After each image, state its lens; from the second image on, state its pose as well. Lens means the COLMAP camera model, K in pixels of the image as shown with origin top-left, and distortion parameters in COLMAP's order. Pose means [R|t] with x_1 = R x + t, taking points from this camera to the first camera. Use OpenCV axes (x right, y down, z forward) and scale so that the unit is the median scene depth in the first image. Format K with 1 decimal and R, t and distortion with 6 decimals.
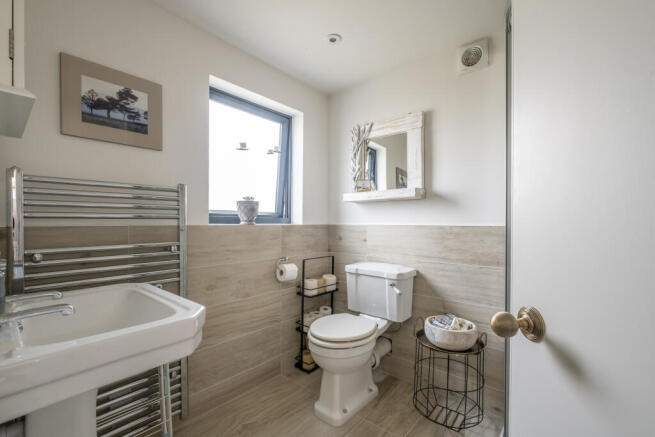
lens RADIAL K [[288.4, 0, 326.6], [0, 288.4, 222.6], [0, 0, 1]] dist [-0.015130, 0.003054]
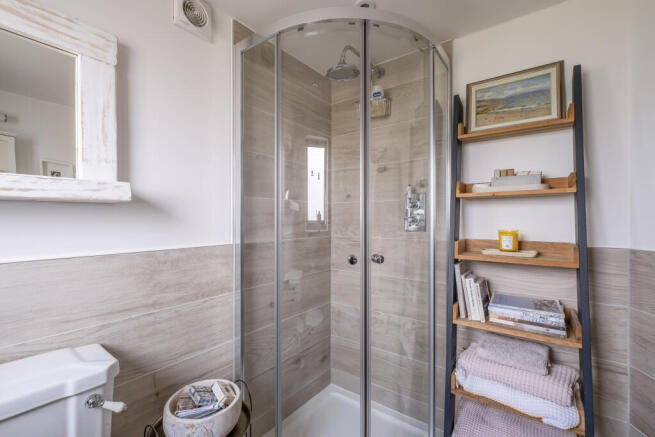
lens RADIAL K [[288.4, 0, 326.1], [0, 288.4, 216.7], [0, 0, 1]] dist [-0.015130, 0.003054]
pose [[-0.076984, 0.006916, 0.997008, -0.227802], [0.001375, 0.999976, -0.006830, -0.057224], [-0.997031, 0.000845, -0.076992, 0.691508]]
